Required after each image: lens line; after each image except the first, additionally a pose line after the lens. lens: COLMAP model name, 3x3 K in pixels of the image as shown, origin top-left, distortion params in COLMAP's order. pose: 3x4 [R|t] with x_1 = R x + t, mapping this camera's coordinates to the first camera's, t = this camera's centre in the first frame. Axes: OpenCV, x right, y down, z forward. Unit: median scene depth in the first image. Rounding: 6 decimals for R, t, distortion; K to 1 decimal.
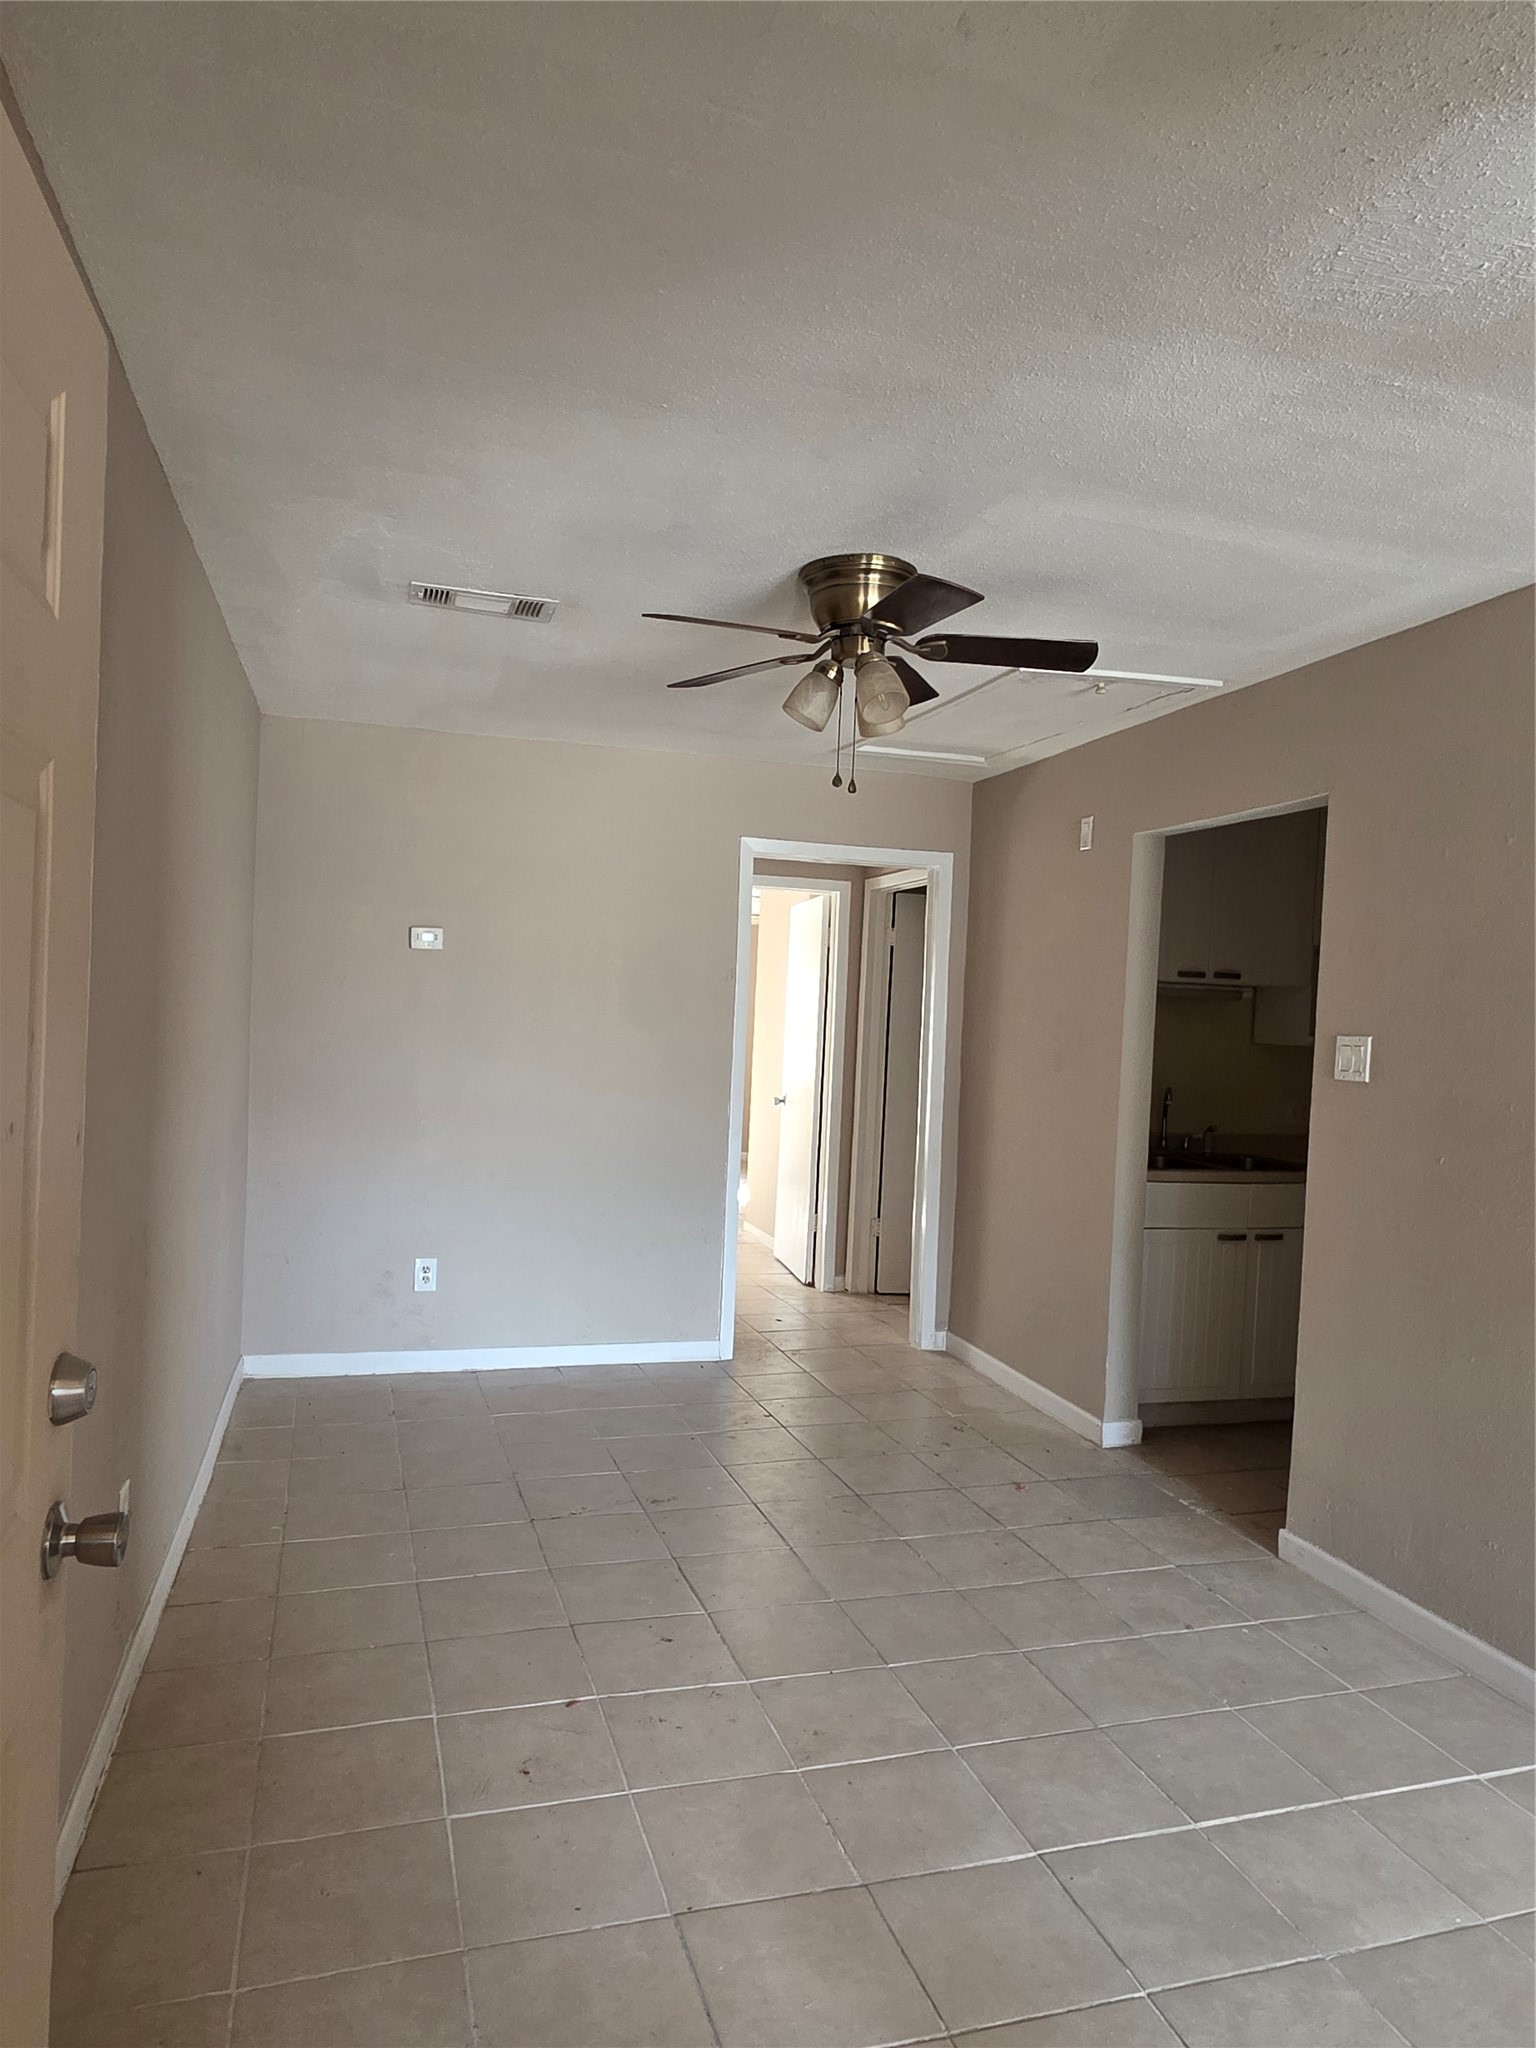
lens RADIAL K [[1313.3, 0, 768.0], [0, 1313.3, 1024.0], [0, 0, 1]] dist [-0.001858, -0.000265]
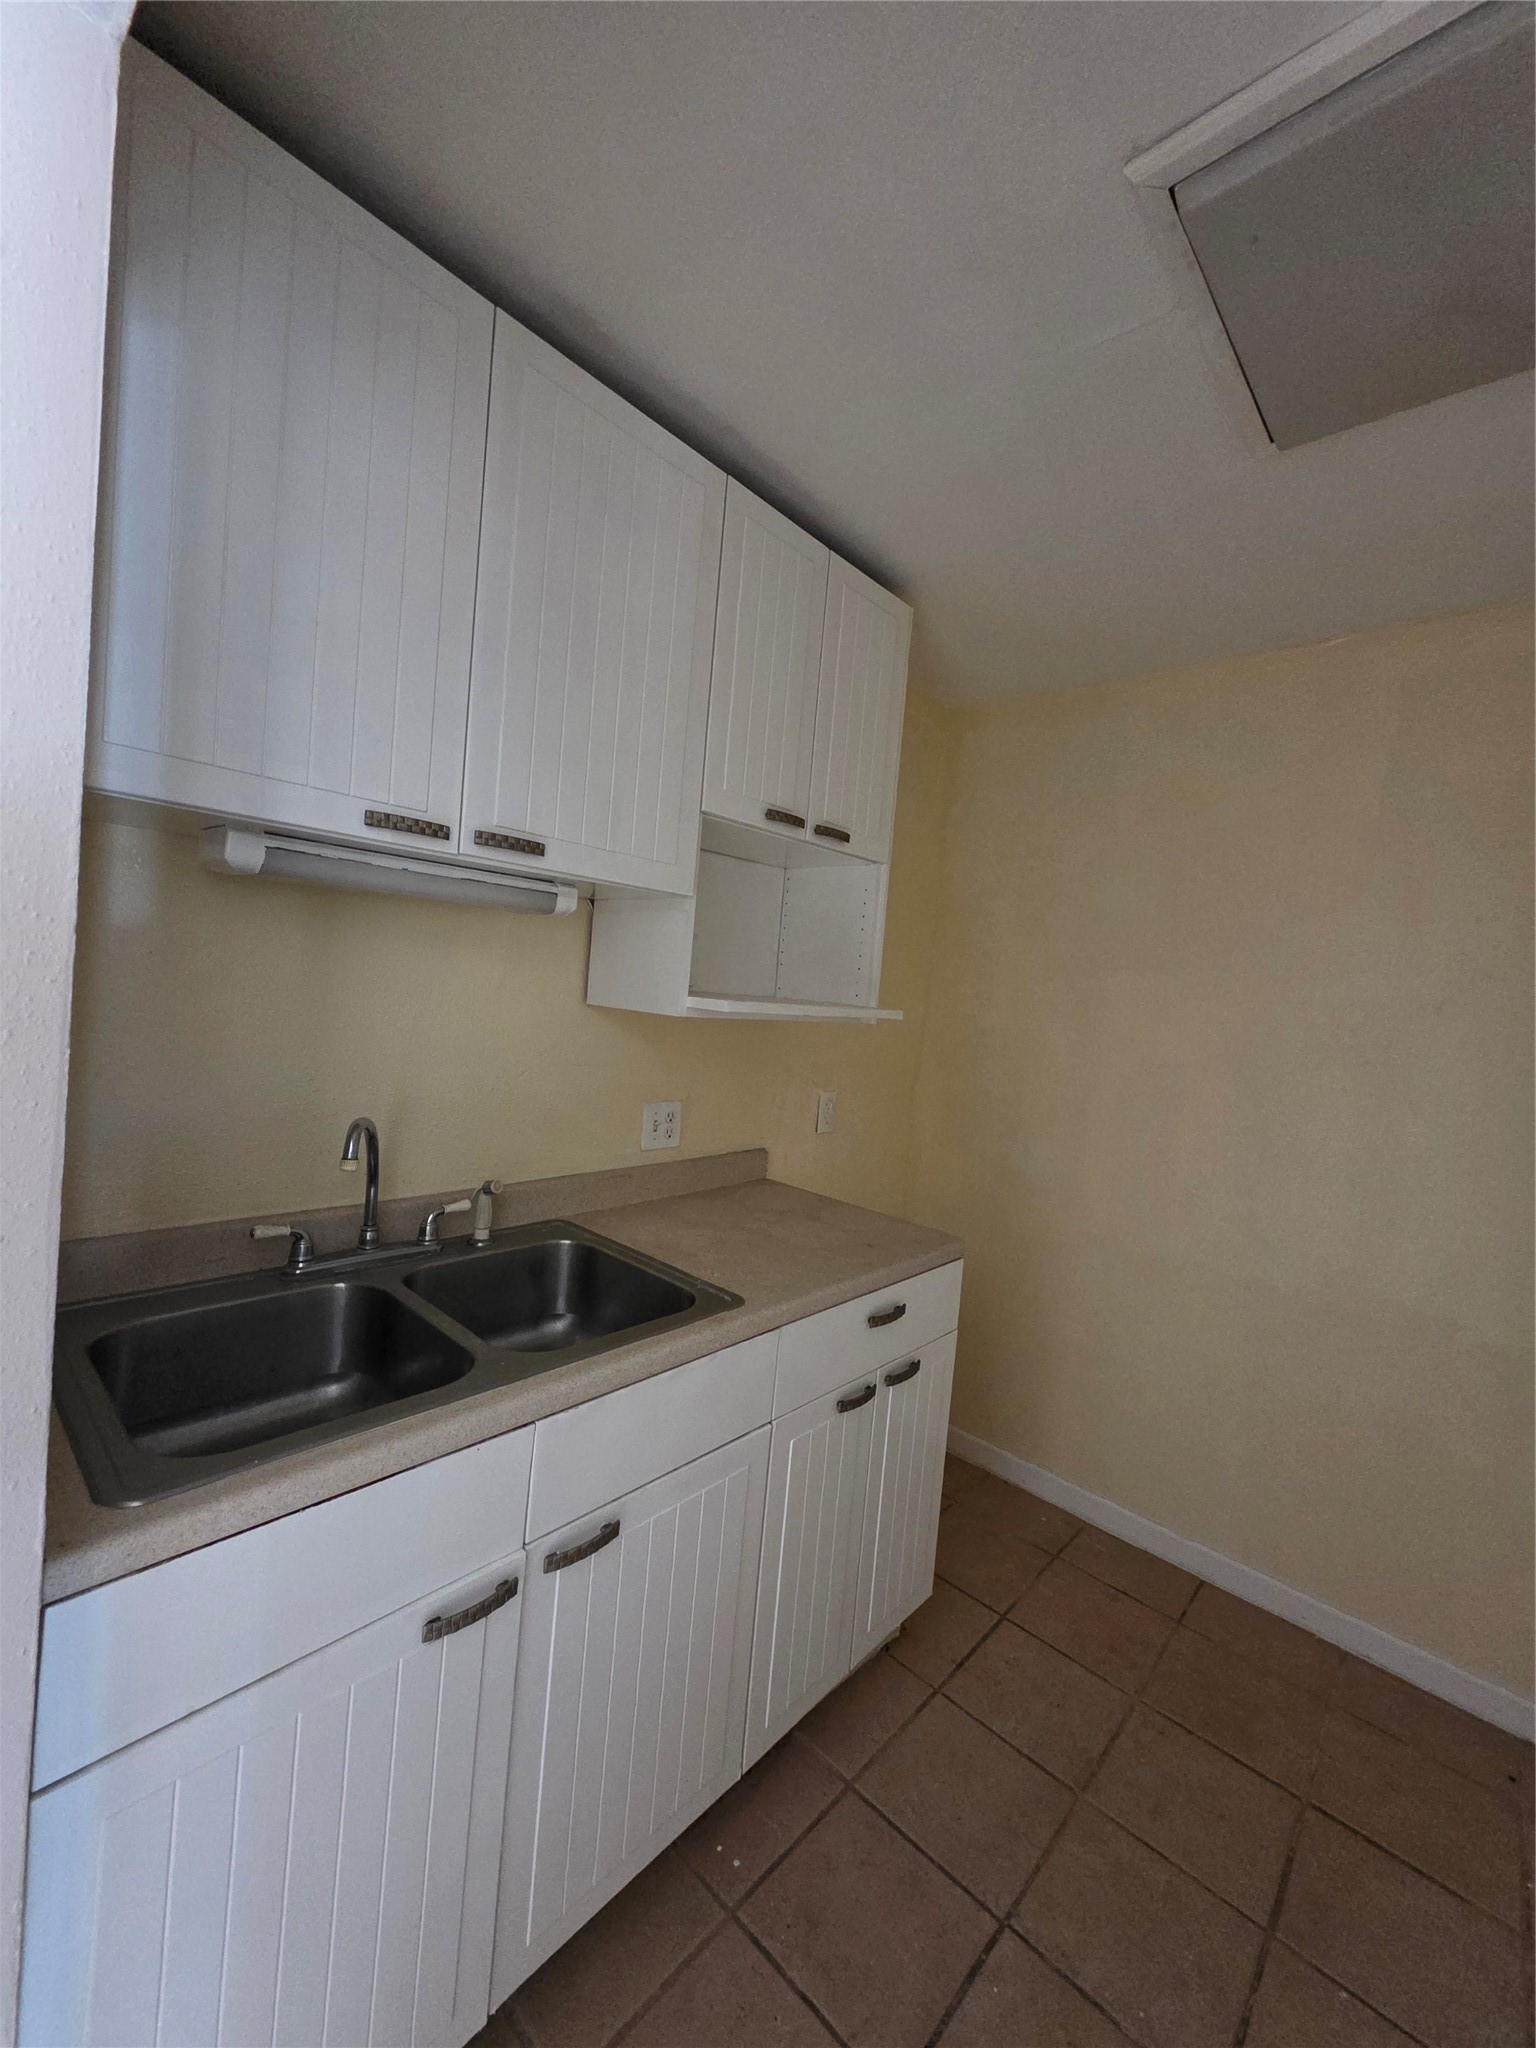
lens RADIAL K [[821.8, 0, 776.0], [0, 821.8, 1026.0], [0, 0, 1]] dist [0.001140, 0.000109]
pose [[0.859750, 0.009191, 0.510632, 0.293372], [-0.049761, 0.996588, 0.065845, -0.002910], [-0.508285, -0.082020, 0.857275, 0.746116]]
